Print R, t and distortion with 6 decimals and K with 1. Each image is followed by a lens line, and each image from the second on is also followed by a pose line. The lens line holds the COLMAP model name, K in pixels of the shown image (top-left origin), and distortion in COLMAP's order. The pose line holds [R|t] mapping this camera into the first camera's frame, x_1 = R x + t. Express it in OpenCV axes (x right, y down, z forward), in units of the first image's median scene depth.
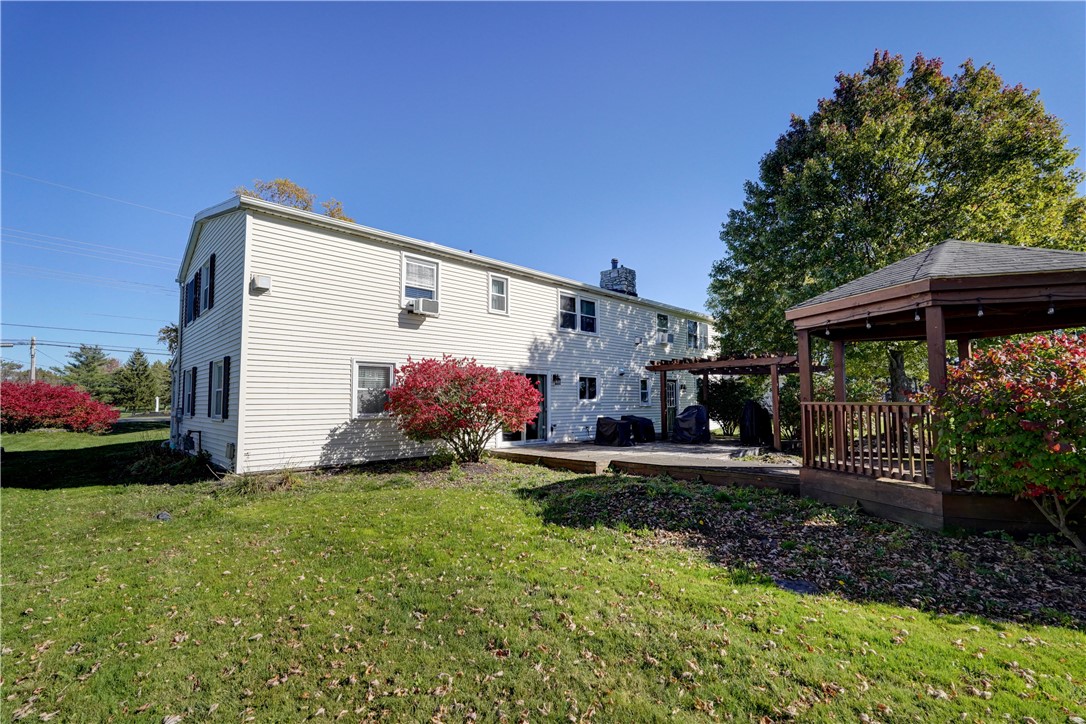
lens RADIAL K [[479.9, 0, 543.0], [0, 479.9, 362.0], [0, 0, 1]] dist [-0.000820, 0.000324]
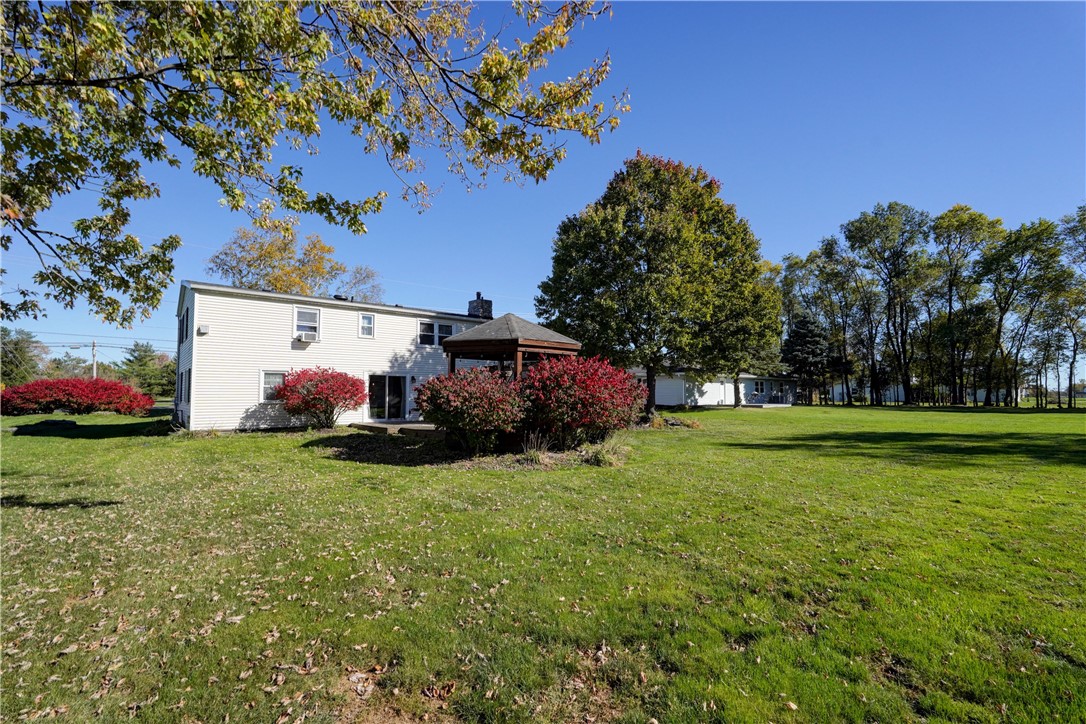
lens RADIAL K [[491.1, 0, 543.0], [0, 491.1, 362.0], [0, 0, 1]] dist [-0.001294, 0.000644]
pose [[0.996976, 0.000189, -0.077709, 0.511289], [0.001064, 0.999870, 0.016089, -0.039645], [0.077702, -0.016123, 0.996846, -0.466790]]
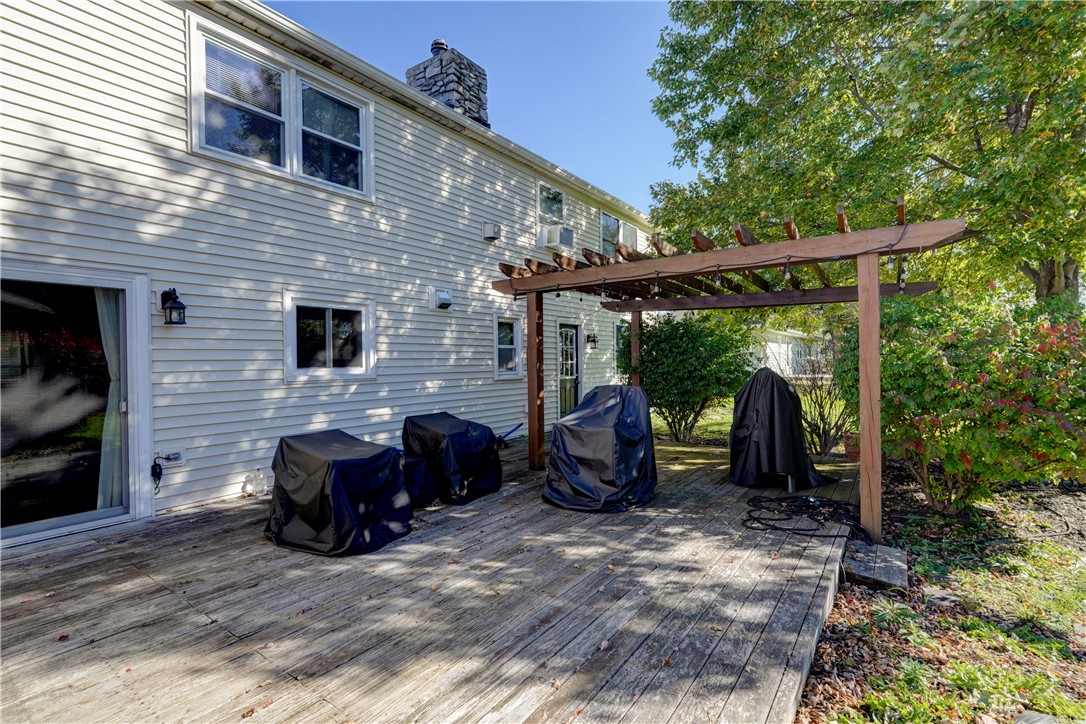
lens RADIAL K [[503.3, 0, 543.0], [0, 503.3, 362.0], [0, 0, 1]] dist [-0.001246, -0.000289]
pose [[0.985697, -0.011614, 0.168124, 0.186814], [-0.002126, 0.996686, 0.081316, 0.041550], [-0.168512, -0.080510, 0.982406, 0.595968]]
